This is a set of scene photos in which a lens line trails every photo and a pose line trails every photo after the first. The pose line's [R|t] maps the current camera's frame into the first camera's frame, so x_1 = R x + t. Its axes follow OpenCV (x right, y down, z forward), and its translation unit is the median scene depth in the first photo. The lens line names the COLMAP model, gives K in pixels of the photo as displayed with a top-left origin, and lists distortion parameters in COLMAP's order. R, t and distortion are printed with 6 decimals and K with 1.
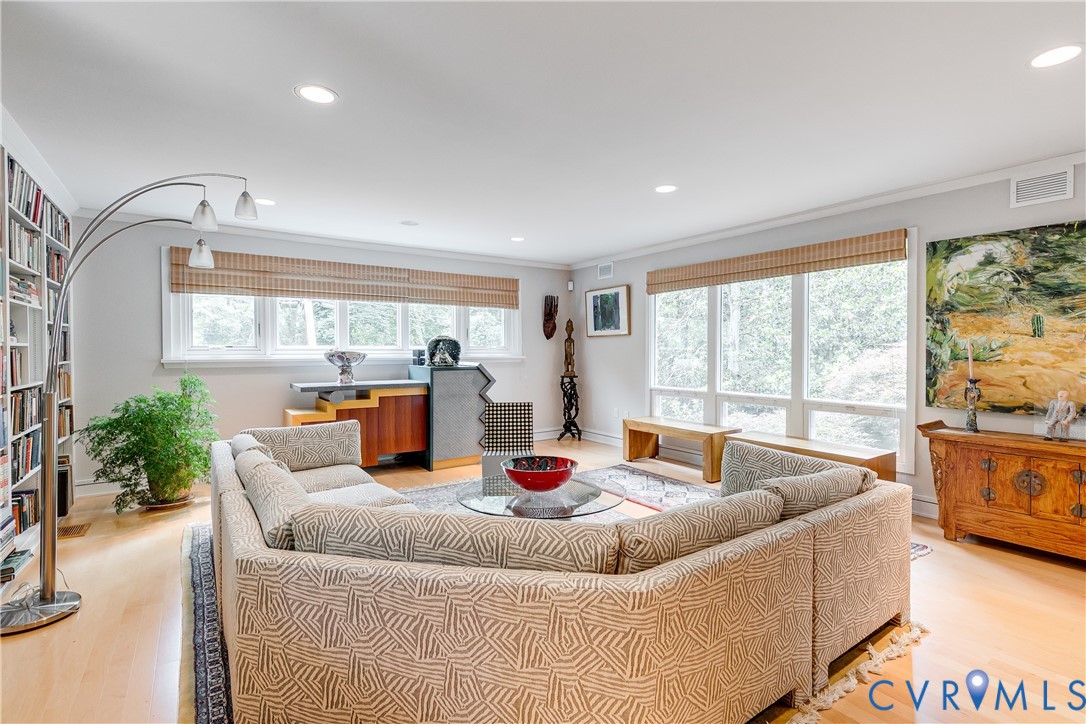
lens RADIAL K [[511.4, 0, 543.0], [0, 511.4, 362.0], [0, 0, 1]] dist [0.000395, -0.000052]
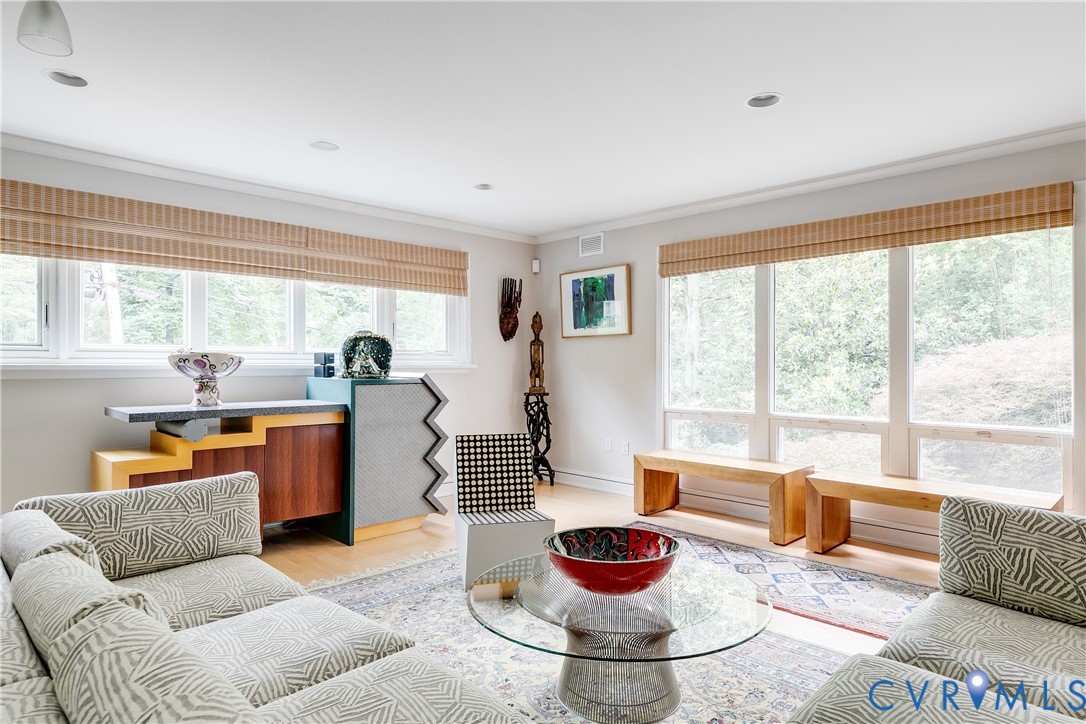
lens RADIAL K [[631.9, 0, 544.2], [0, 631.9, 364.7], [0, 0, 1]] dist [-0.001744, 0.001049]
pose [[0.983590, 0.002845, 0.180397, -0.116660], [0.000954, 0.999780, -0.020970, 0.007799], [-0.180416, 0.020798, 0.983370, 0.176601]]
